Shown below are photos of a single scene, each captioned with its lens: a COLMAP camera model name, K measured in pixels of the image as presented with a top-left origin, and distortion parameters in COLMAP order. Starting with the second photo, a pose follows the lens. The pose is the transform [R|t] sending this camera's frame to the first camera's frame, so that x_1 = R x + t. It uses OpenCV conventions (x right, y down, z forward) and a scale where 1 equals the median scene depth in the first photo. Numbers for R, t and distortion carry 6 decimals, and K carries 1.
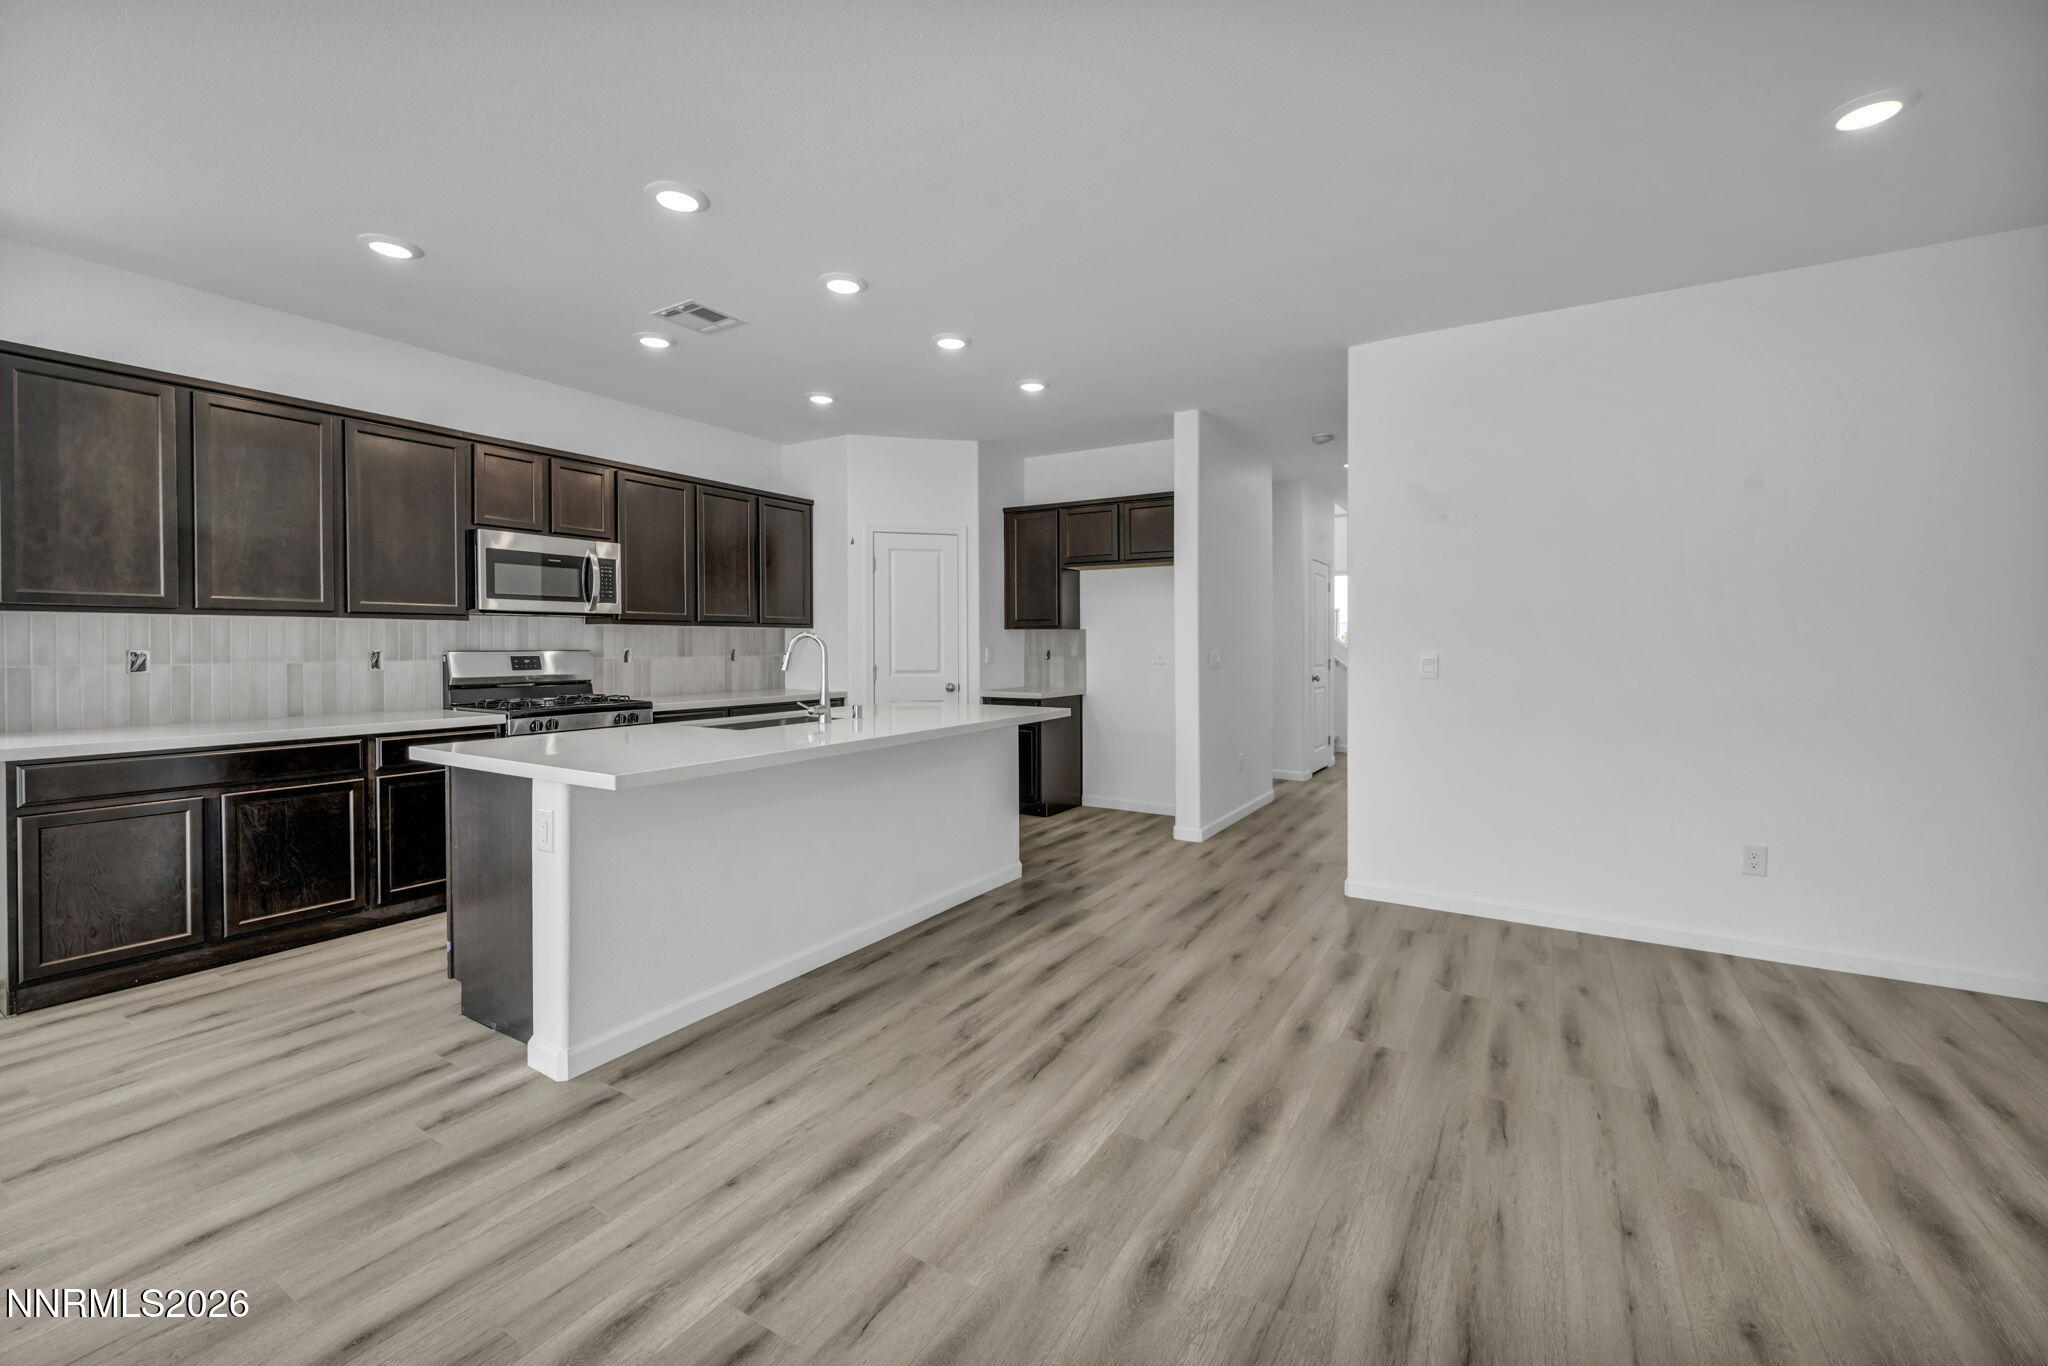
lens RADIAL K [[833.4, 0, 1029.6], [0, 833.4, 634.6], [0, 0, 1]] dist [-0.000028, 0.000114]
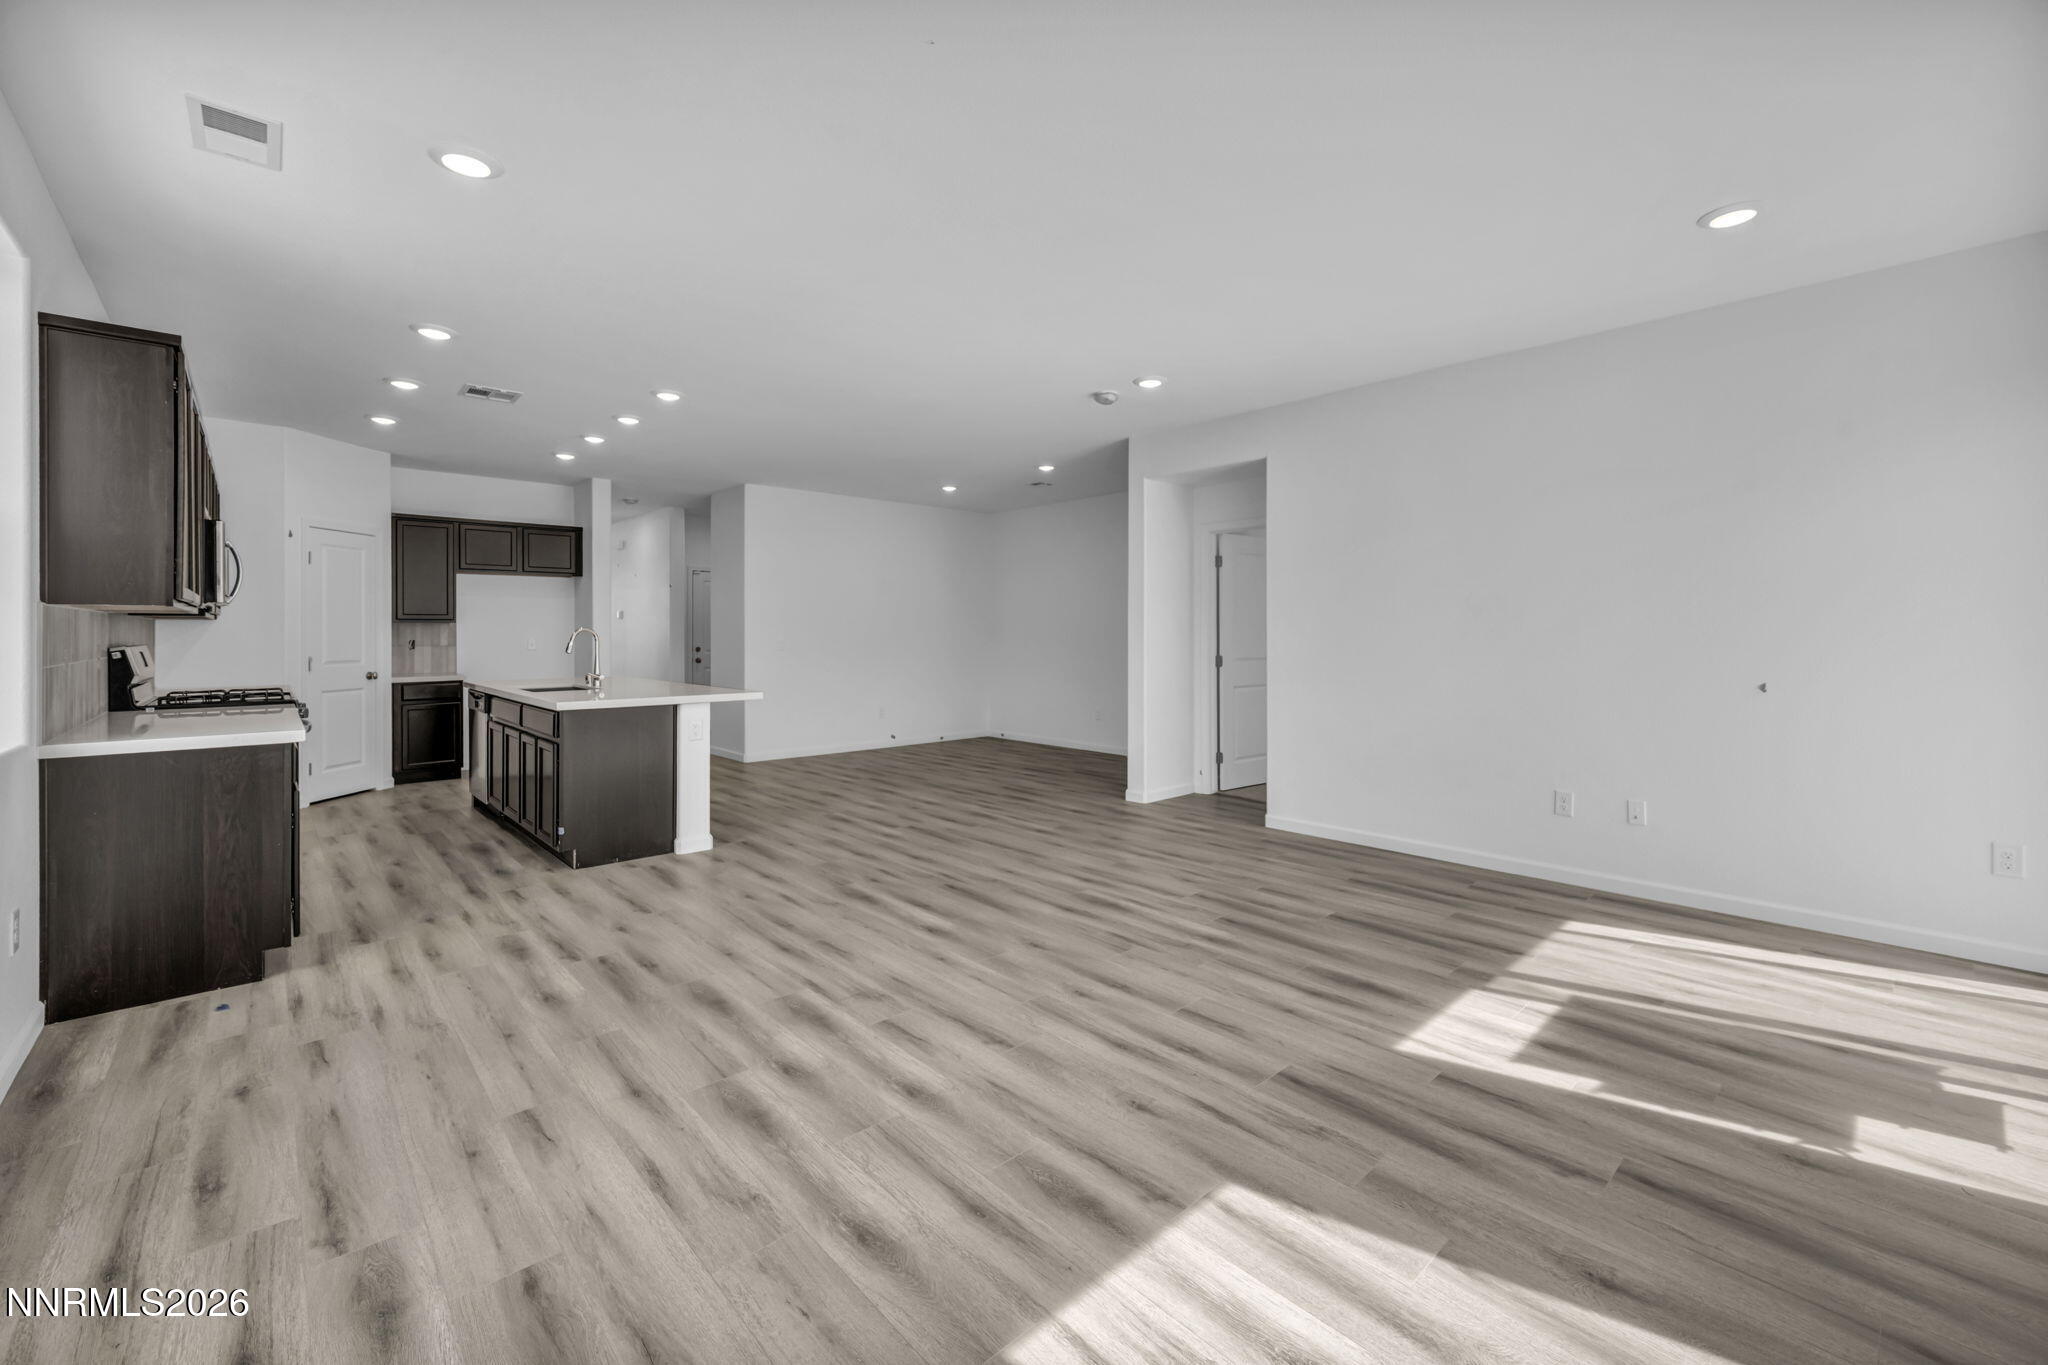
lens RADIAL K [[833.4, 0, 1029.6], [0, 833.4, 634.1], [0, 0, 1]] dist [-0.000028, 0.000114]
pose [[0.272150, -0.004291, 0.962245, -1.082372], [-0.009868, 0.999925, 0.007250, -0.008343], [-0.962204, -0.011468, 0.272087, -0.151996]]
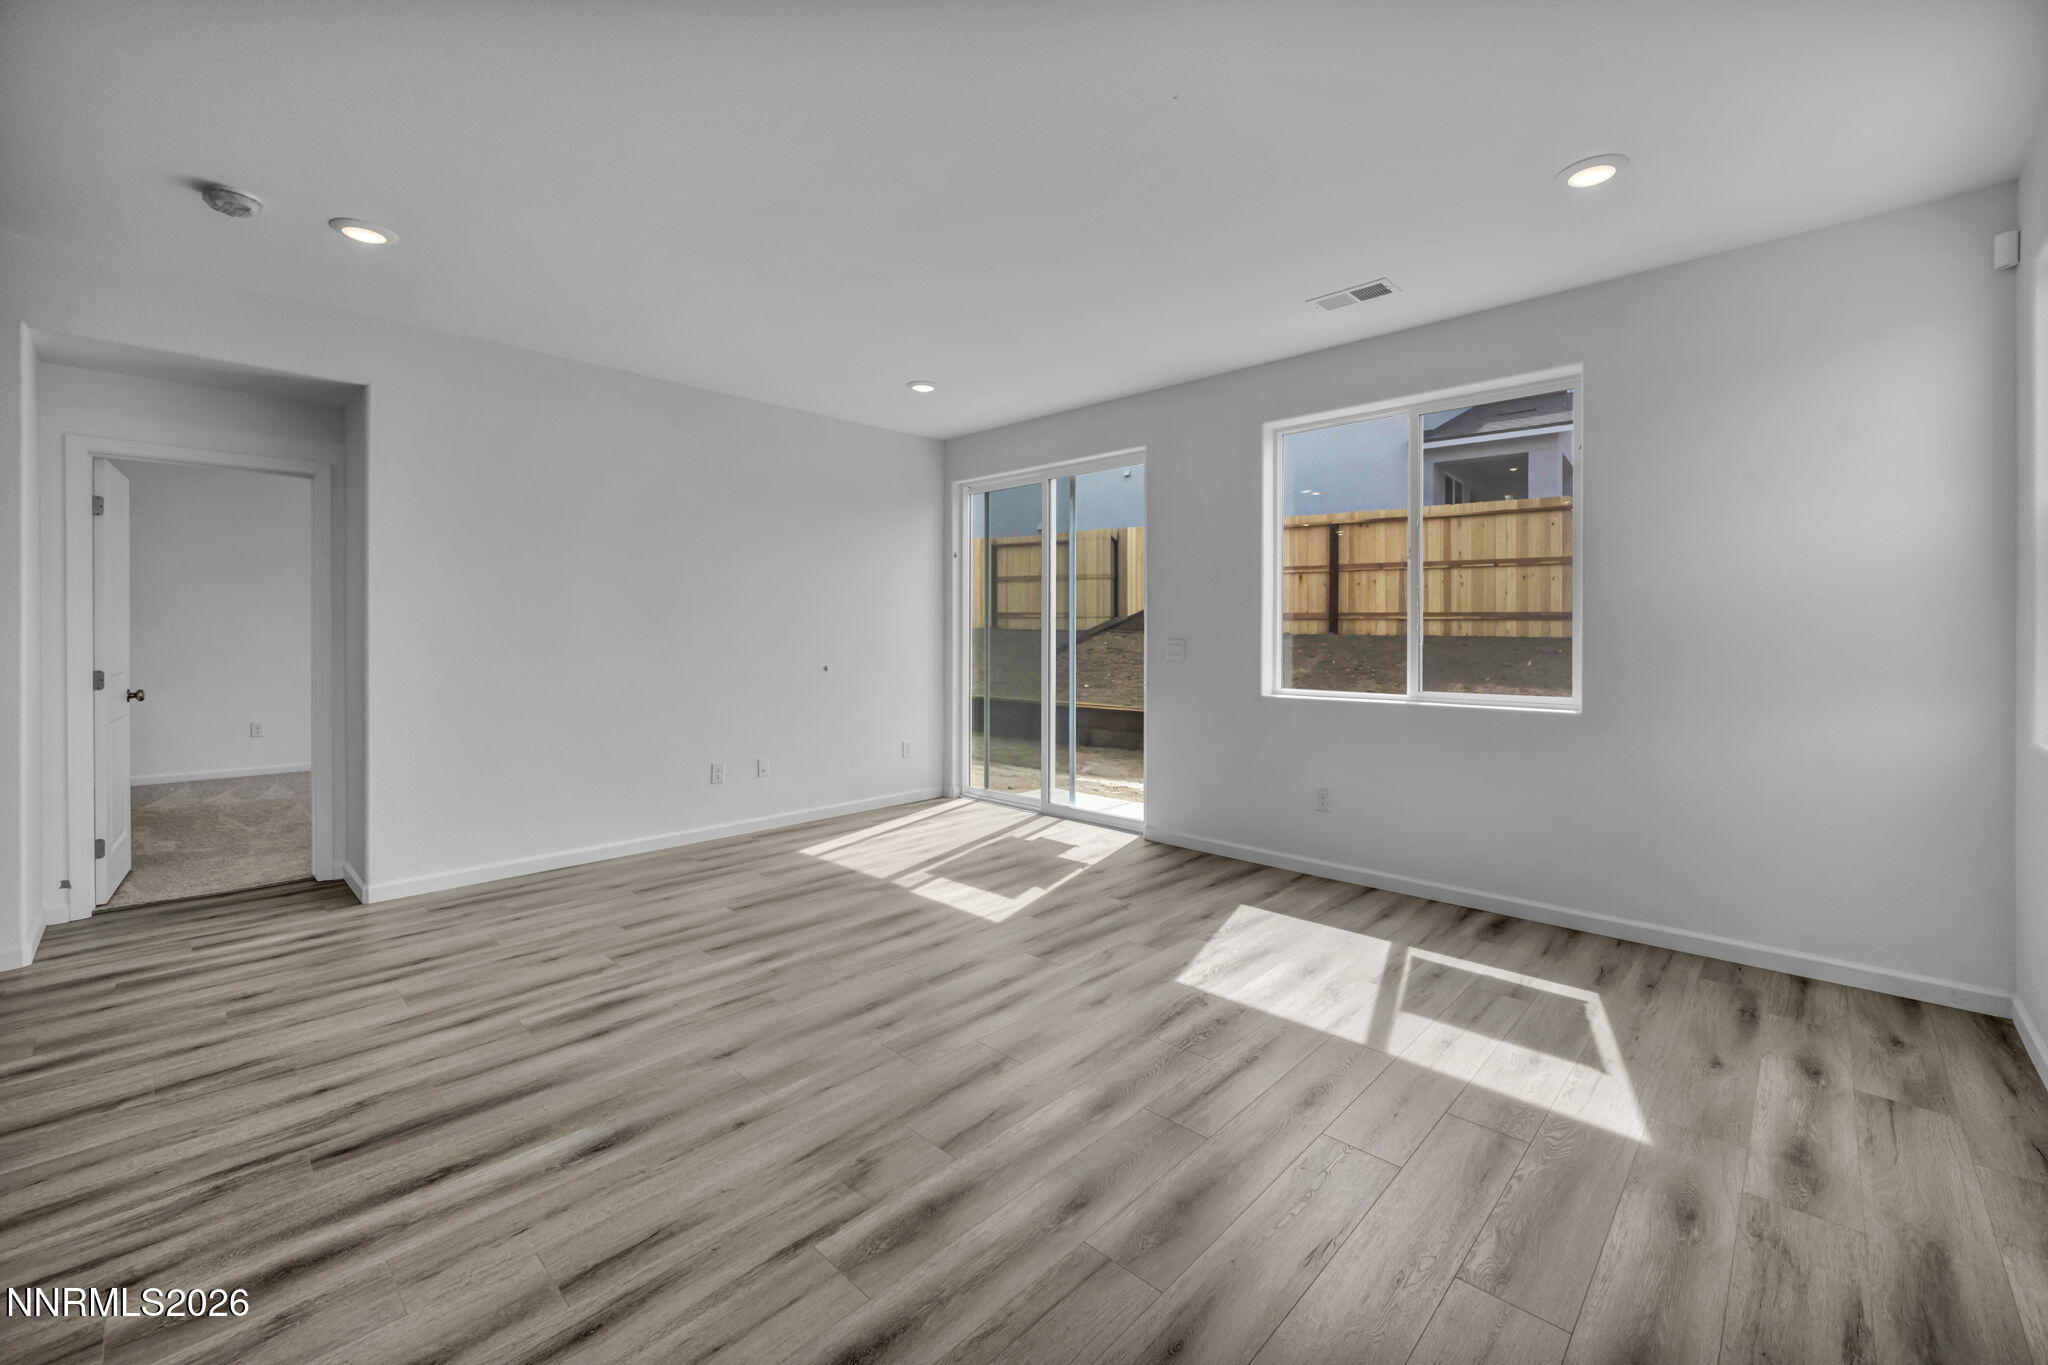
lens RADIAL K [[833.4, 0, 1029.6], [0, 833.4, 634.1], [0, 0, 1]] dist [-0.000028, 0.000114]
pose [[-0.977569, -0.004164, 0.210573, -0.722071], [-0.006275, 0.999937, -0.009355, 0.000783], [-0.210521, -0.010467, -0.977533, 0.461076]]
